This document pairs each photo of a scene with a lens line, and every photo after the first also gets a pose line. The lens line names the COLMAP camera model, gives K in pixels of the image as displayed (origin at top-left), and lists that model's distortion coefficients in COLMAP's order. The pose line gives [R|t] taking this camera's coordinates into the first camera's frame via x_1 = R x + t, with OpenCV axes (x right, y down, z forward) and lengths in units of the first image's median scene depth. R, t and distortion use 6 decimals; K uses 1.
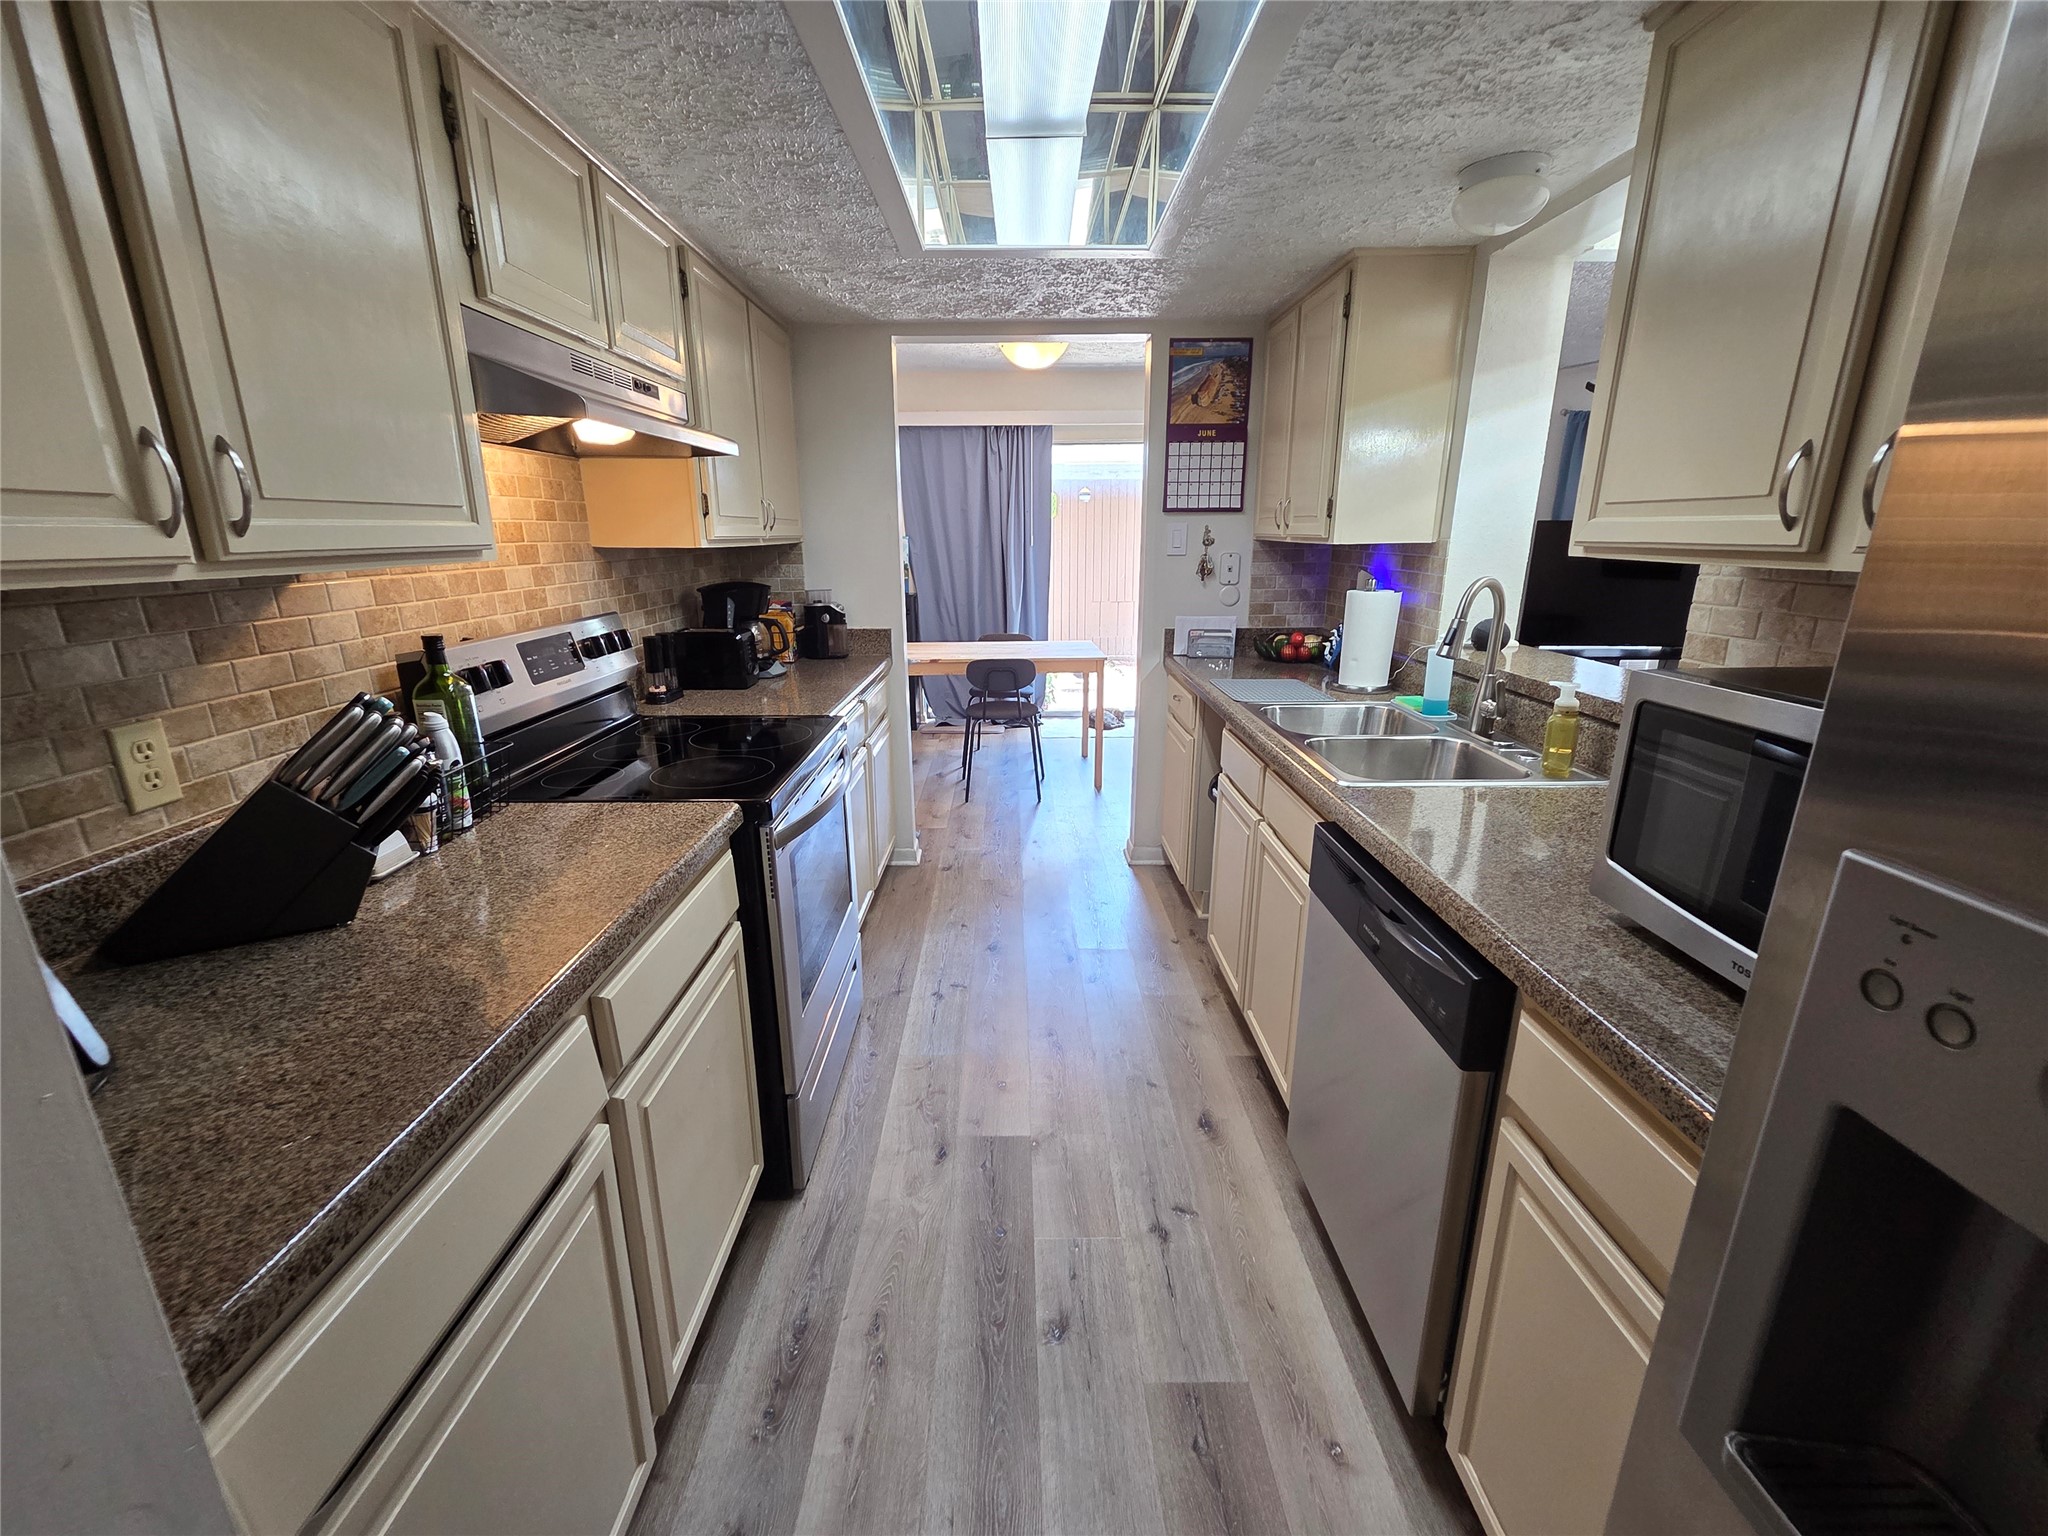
lens RADIAL K [[832.1, 0, 1018.8], [0, 832.1, 771.2], [0, 0, 1]] dist [0.001424, -0.000332]
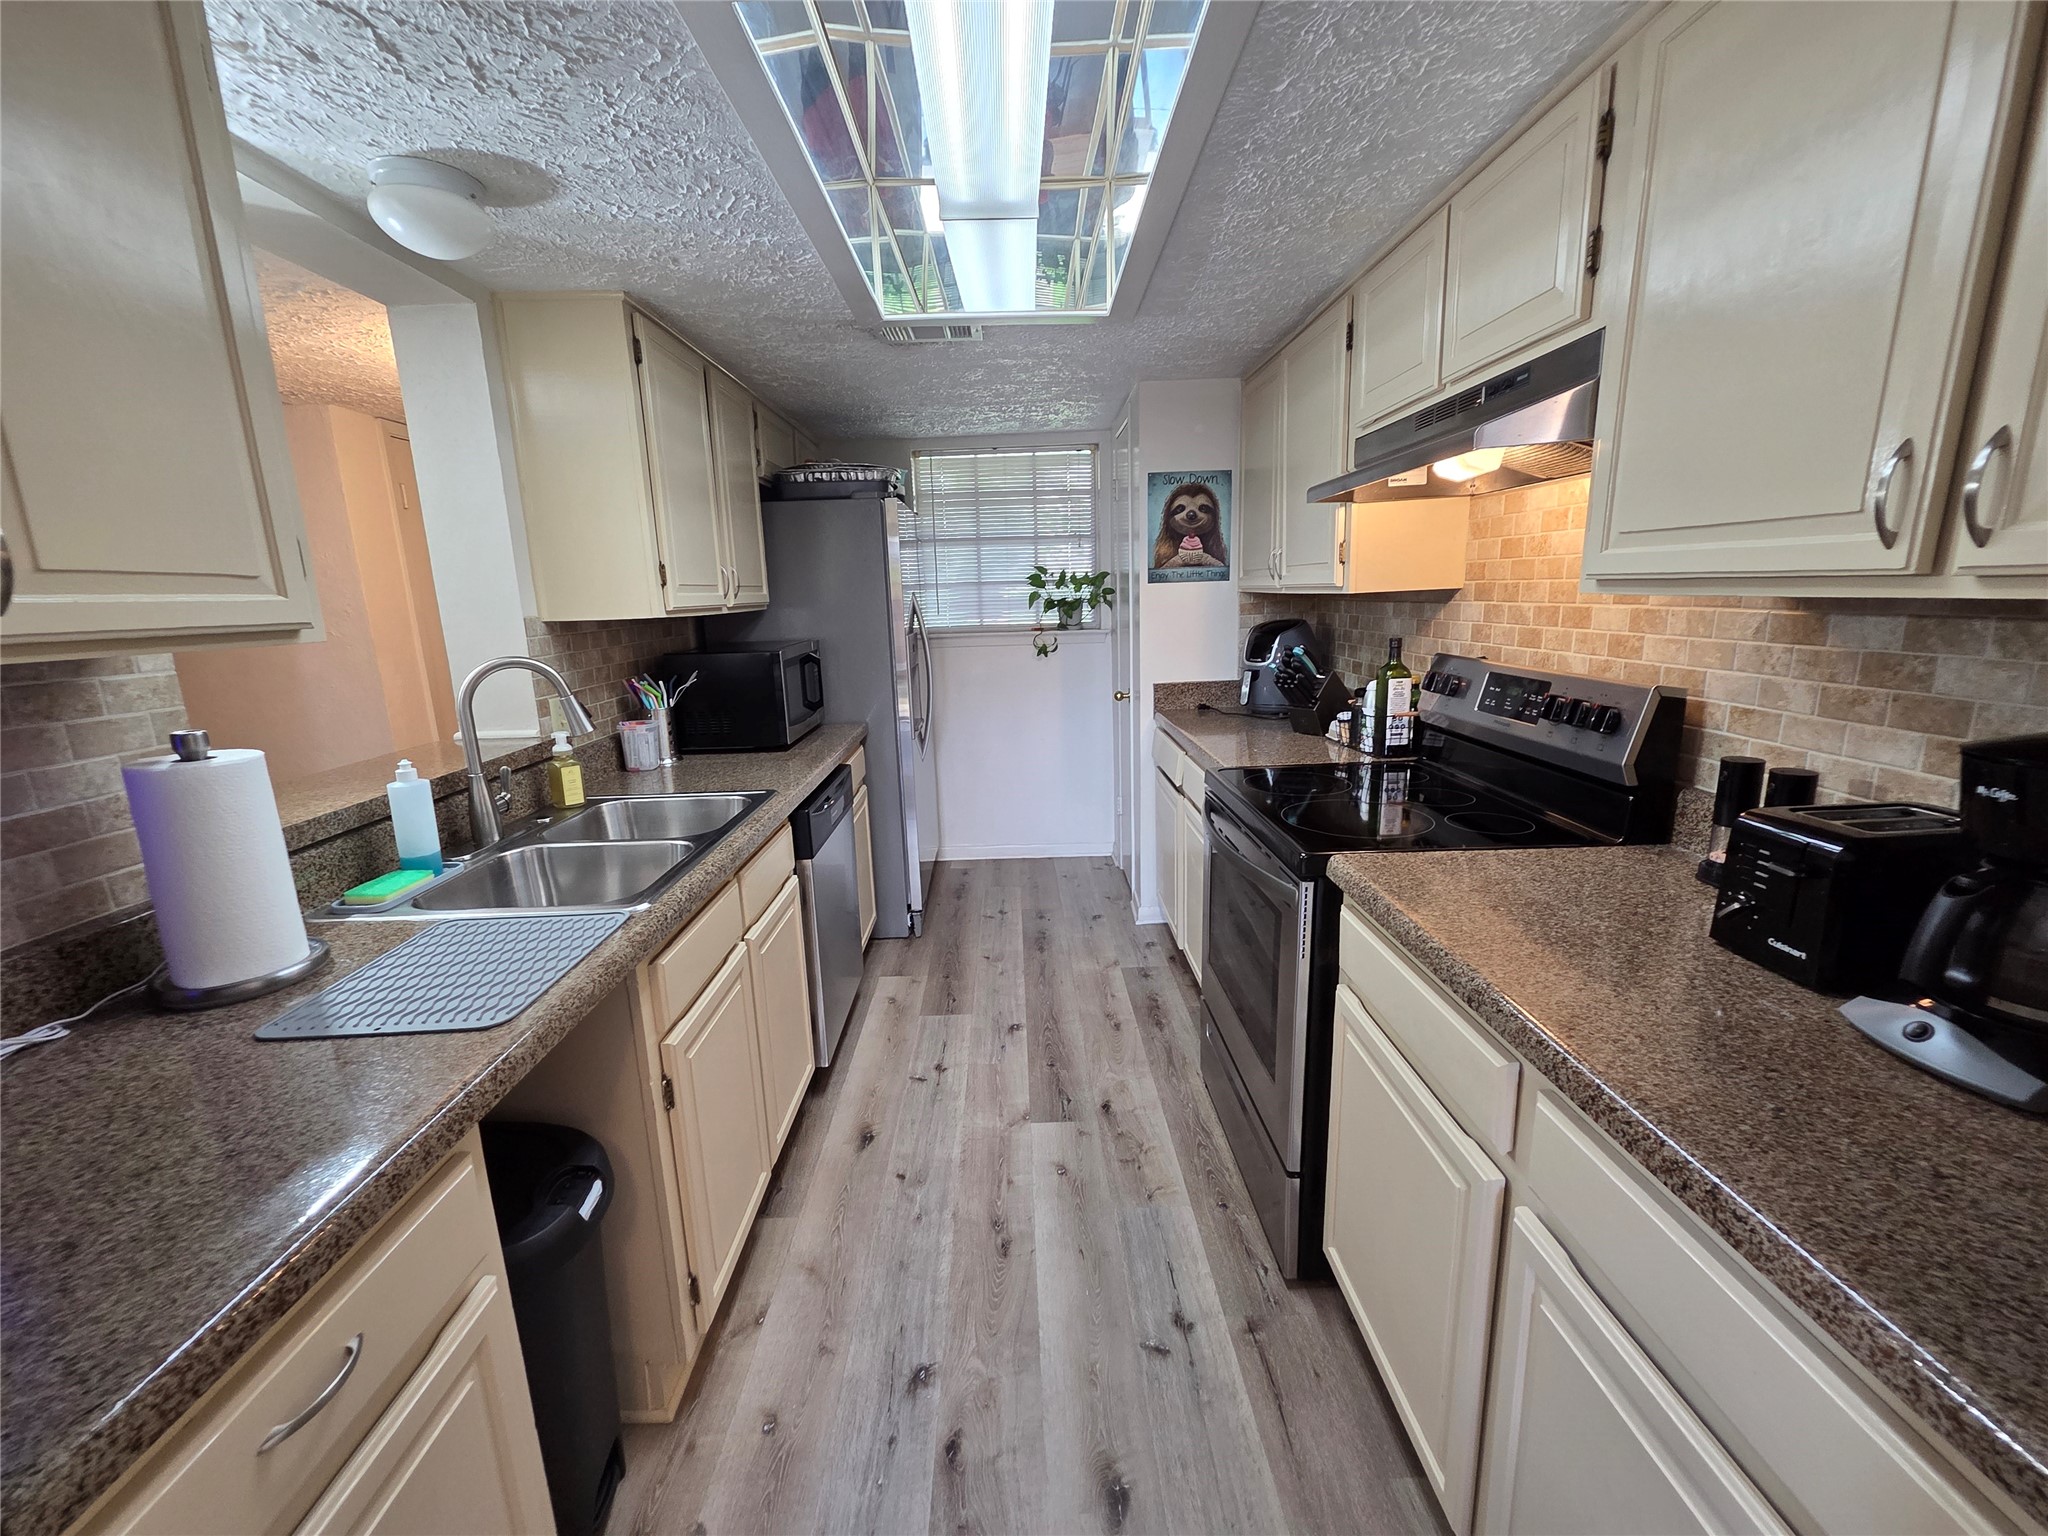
lens RADIAL K [[832.1, 0, 1018.8], [0, 832.1, 771.2], [0, 0, 1]] dist [0.001424, -0.000332]
pose [[-0.999180, 0.040498, -0.000226, 0.014150], [0.035446, 0.877199, 0.478818, -0.654362], [0.019589, 0.478417, -0.877914, 2.258792]]
